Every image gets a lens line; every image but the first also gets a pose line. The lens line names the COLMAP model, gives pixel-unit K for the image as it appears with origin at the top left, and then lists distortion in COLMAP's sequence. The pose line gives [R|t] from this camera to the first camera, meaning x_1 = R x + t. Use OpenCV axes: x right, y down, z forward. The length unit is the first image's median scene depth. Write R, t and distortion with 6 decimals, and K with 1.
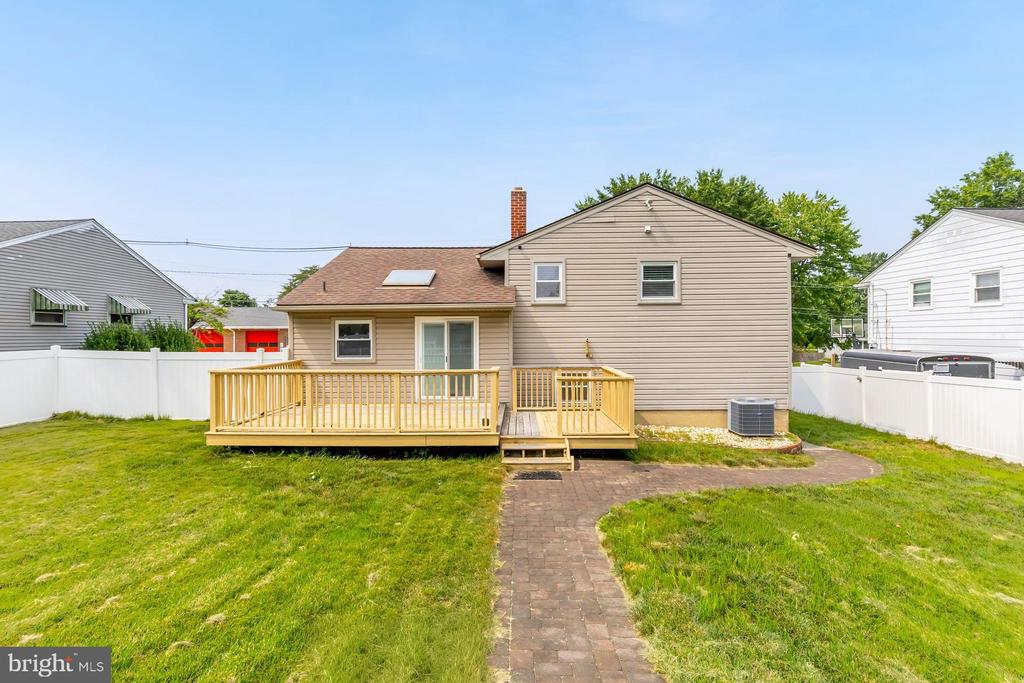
lens RADIAL K [[947.6, 0, 511.0], [0, 947.6, 340.8], [0, 0, 1]] dist [0.003570, 0.000000]
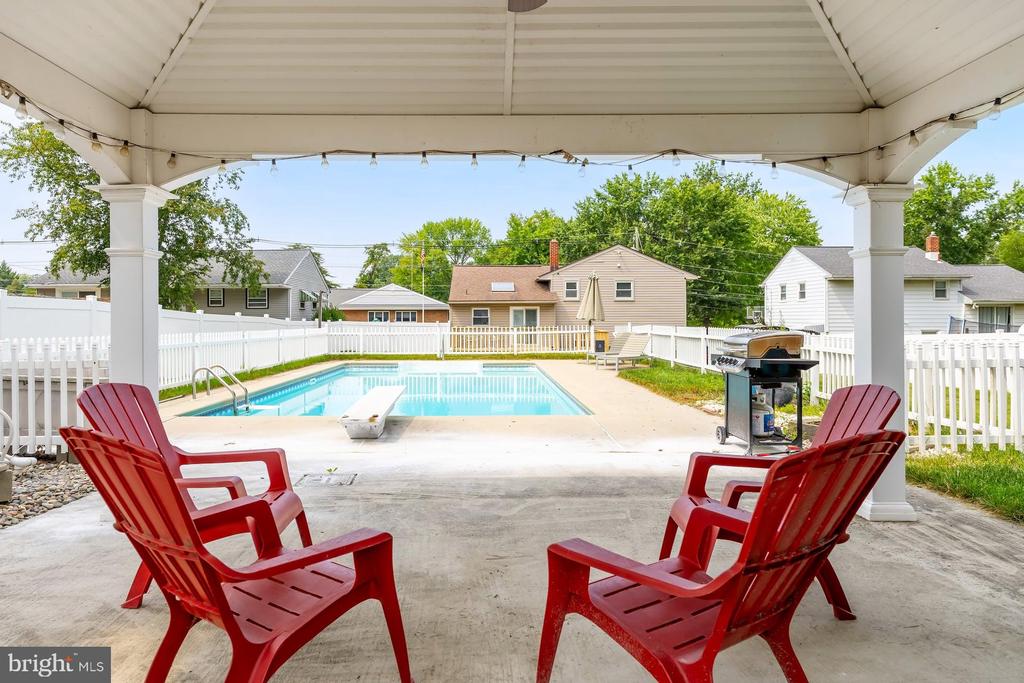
lens RADIAL K [[1041.1, 0, 511.9], [0, 1041.1, 340.0], [0, 0, 1]] dist [-0.003804, 0.000000]
pose [[0.999900, 0.005379, 0.013088, -0.121686], [-0.005589, 0.999856, 0.016042, 0.011878], [-0.013000, -0.016114, 0.999786, -1.304285]]
